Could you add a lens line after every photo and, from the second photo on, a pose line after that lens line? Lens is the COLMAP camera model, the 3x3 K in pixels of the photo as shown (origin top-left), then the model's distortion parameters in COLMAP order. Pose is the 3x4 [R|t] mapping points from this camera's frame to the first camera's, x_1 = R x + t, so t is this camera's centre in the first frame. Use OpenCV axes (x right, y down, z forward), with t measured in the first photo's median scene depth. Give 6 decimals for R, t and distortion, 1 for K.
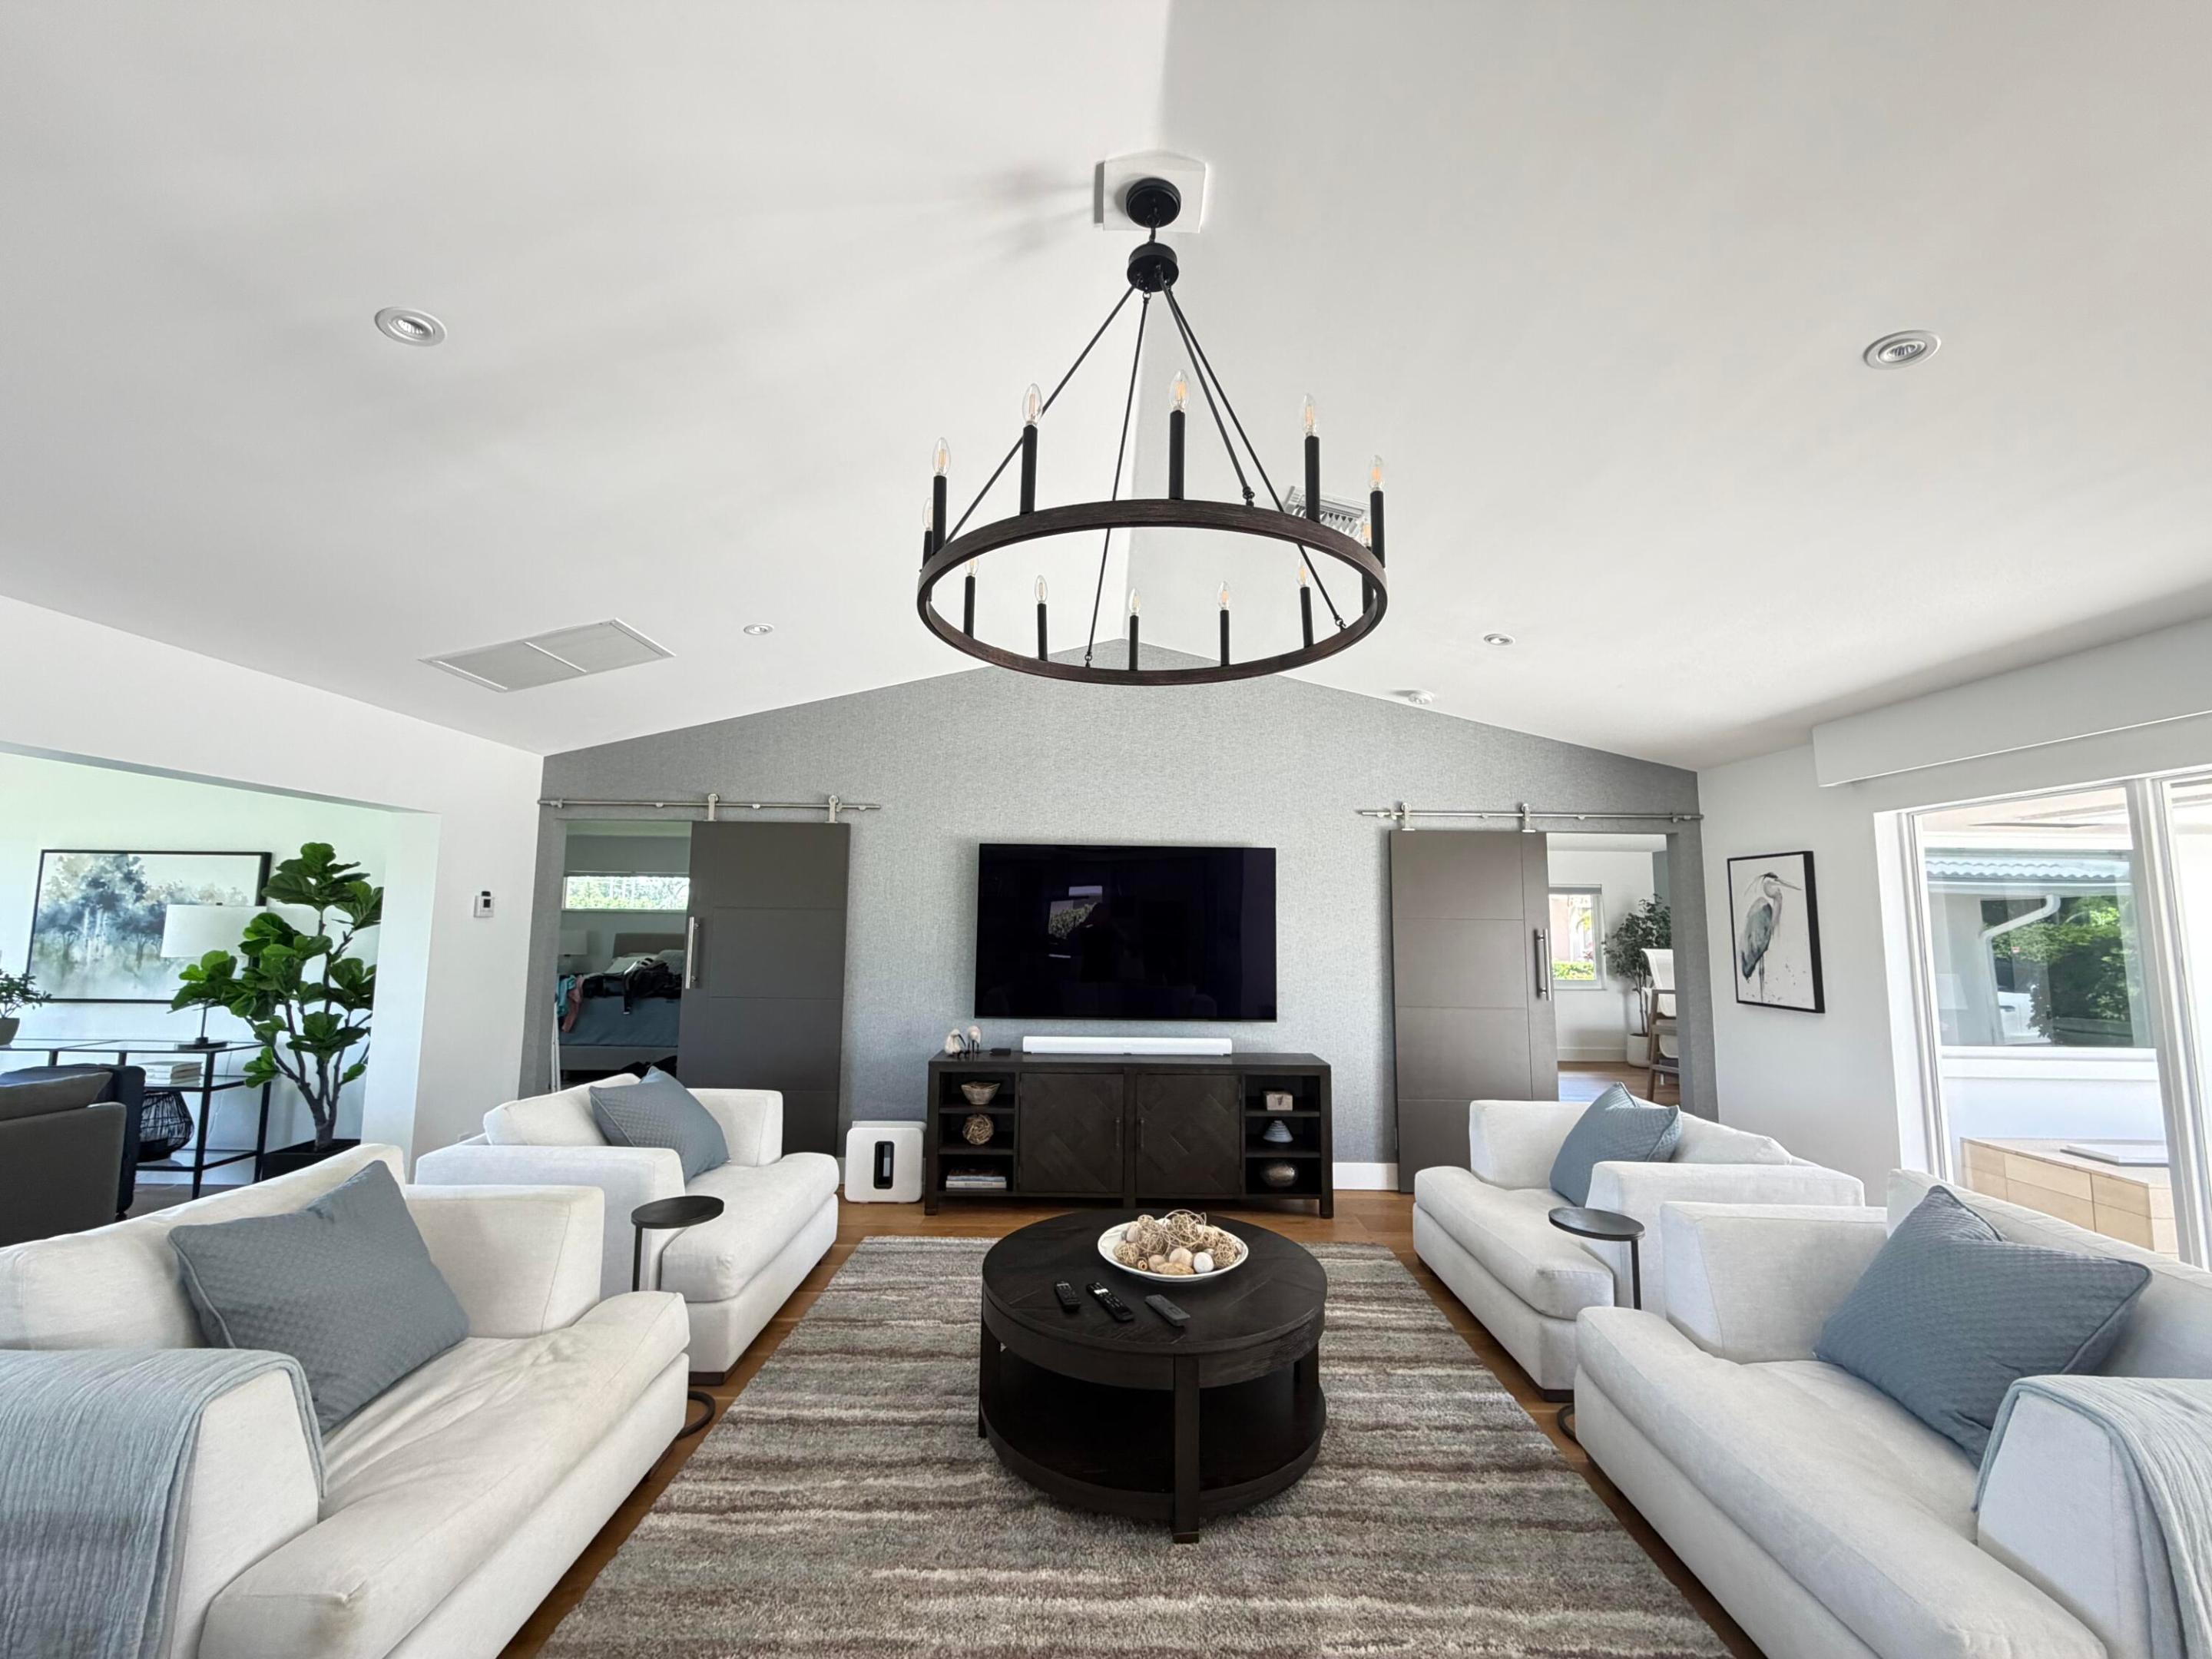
lens RADIAL K [[884.2, 0, 1103.5], [0, 884.2, 828.9], [0, 0, 1]] dist [0.000598, 0.000276]
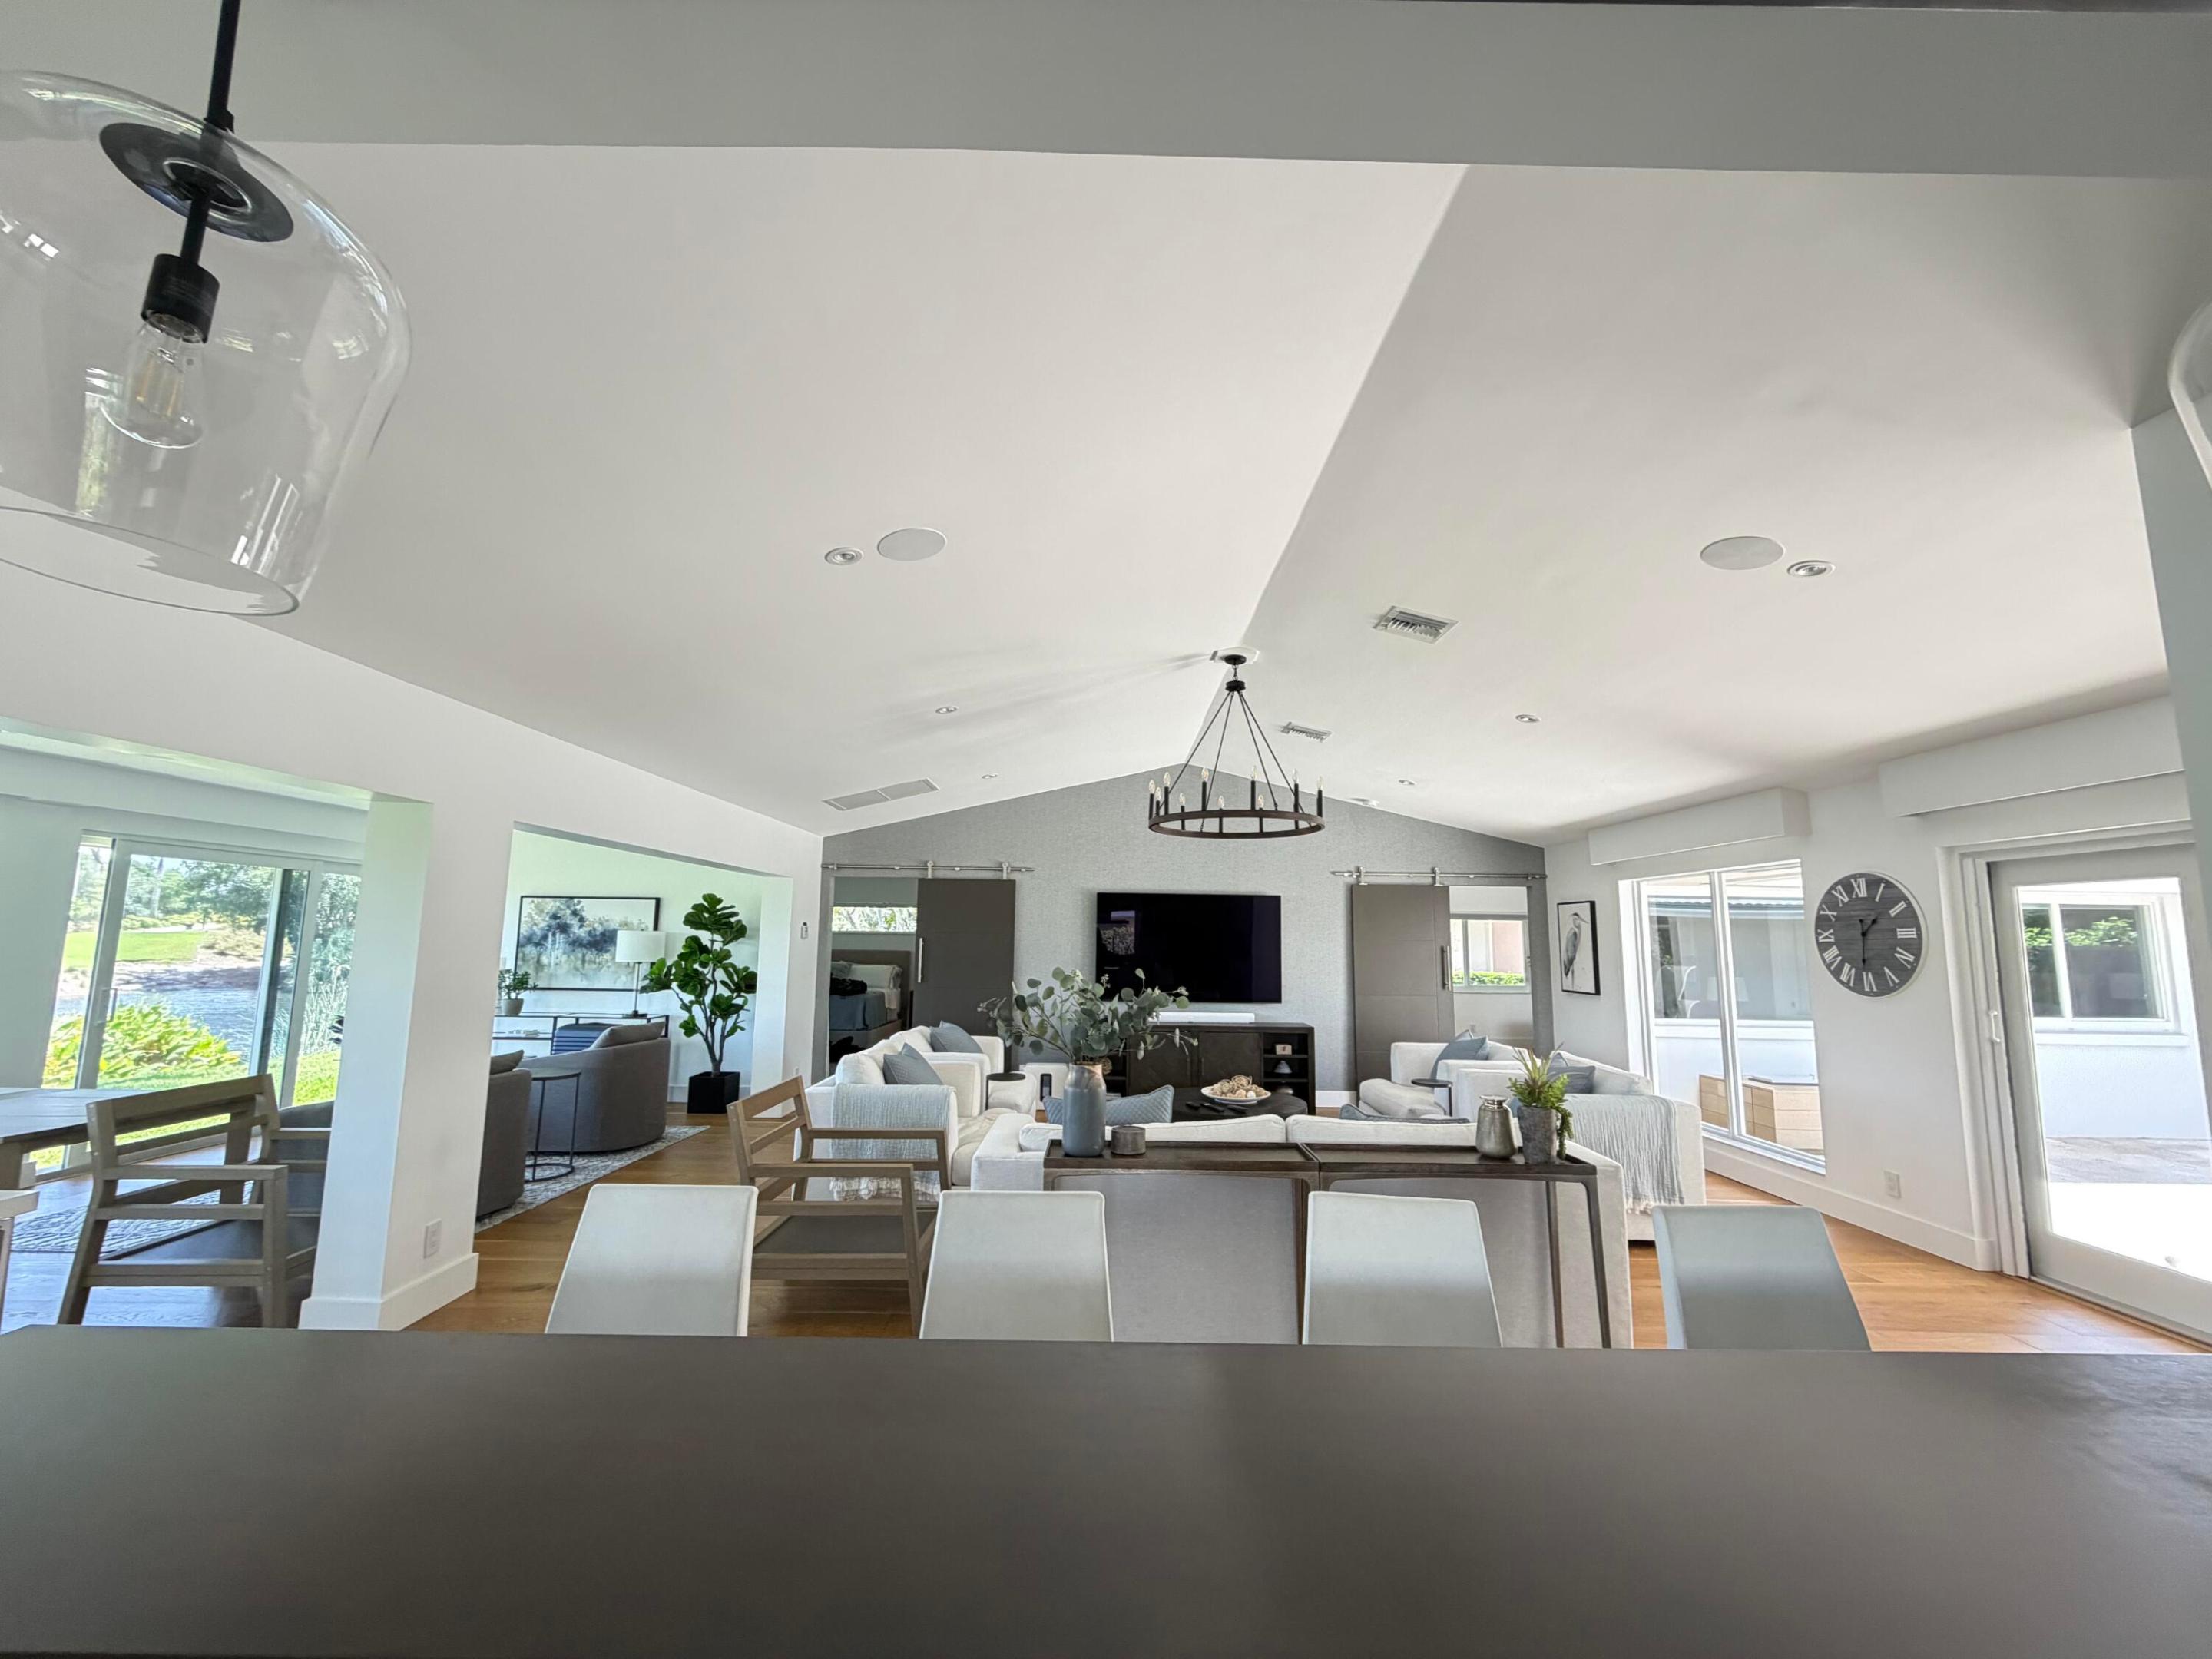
lens RADIAL K [[884.2, 0, 1103.5], [0, 884.2, 830.6], [0, 0, 1]] dist [0.000598, 0.000276]
pose [[0.999999, 0.001393, -0.000051, -0.138675], [-0.001393, 0.999861, -0.016643, -0.075077], [0.000028, 0.016643, 0.999861, -0.661580]]
